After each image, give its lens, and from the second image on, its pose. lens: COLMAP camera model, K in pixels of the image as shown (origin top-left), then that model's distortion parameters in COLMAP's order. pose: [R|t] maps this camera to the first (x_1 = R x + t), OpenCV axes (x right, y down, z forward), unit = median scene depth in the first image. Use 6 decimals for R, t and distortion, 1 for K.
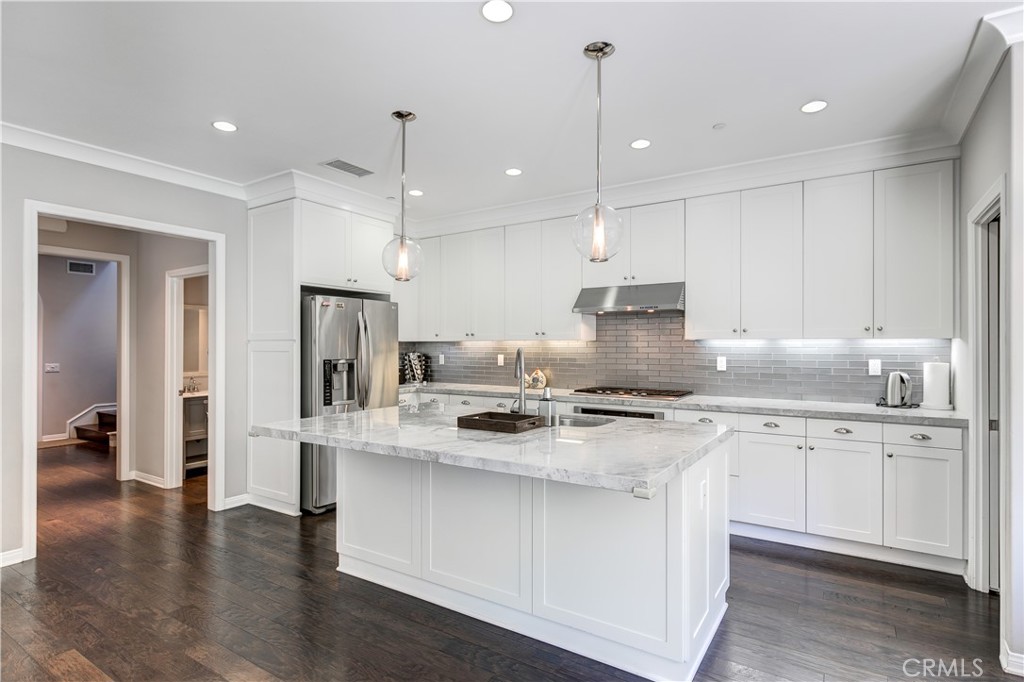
lens RADIAL K [[612.1, 0, 512.0], [0, 612.1, 341.0], [0, 0, 1]] dist [-0.000994, -0.000016]
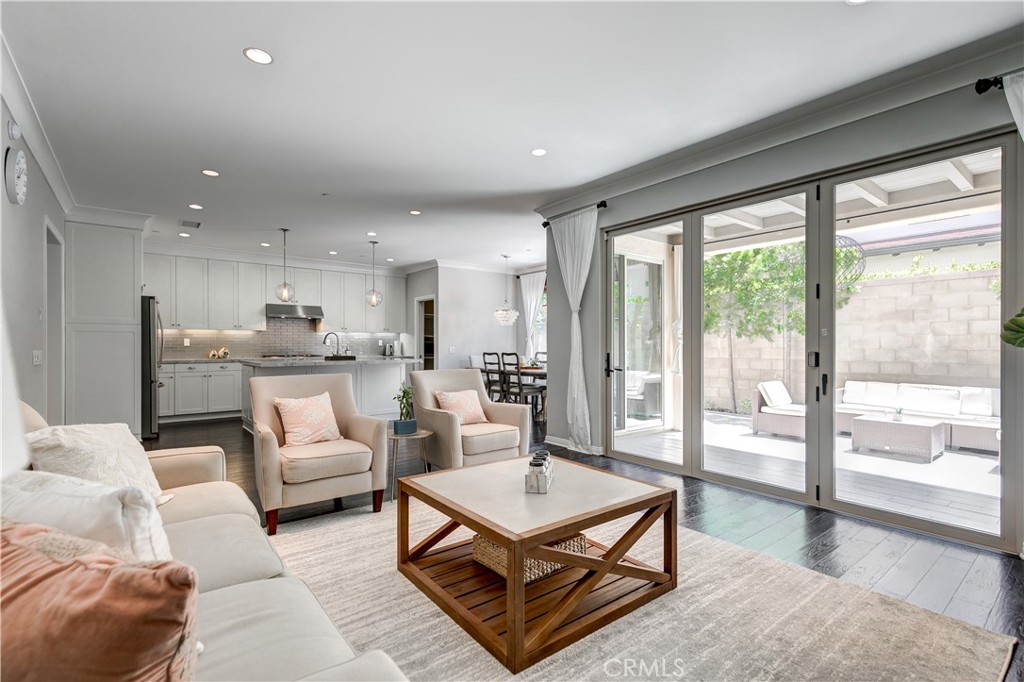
lens RADIAL K [[471.2, 0, 511.2], [0, 471.2, 349.4], [0, 0, 1]] dist [0.002957, 0.000370]
pose [[0.251327, -0.009431, 0.967856, -1.325083], [-0.007225, 0.999906, 0.011620, 0.039321], [-0.967875, -0.009913, 0.251235, -0.175033]]
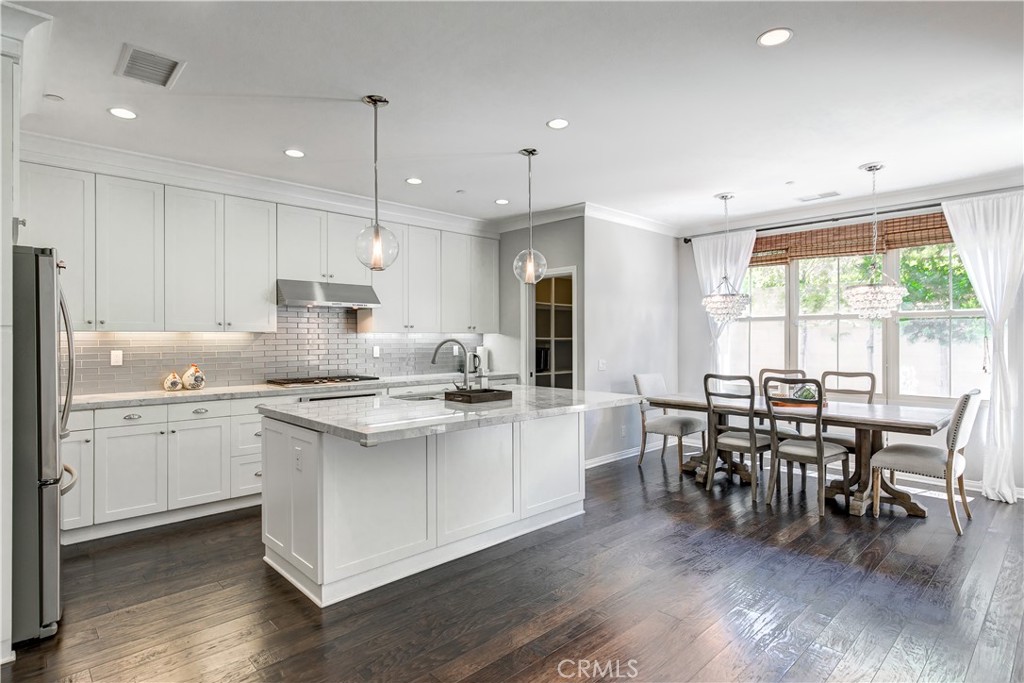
lens RADIAL K [[533.5, 0, 512.0], [0, 533.5, 341.5], [0, 0, 1]] dist [-0.002320, -0.000018]
pose [[0.169082, -0.008070, 0.985569, -0.783272], [-0.006061, 0.999939, 0.009227, 0.002301], [-0.985583, -0.007533, 0.169023, 0.529890]]
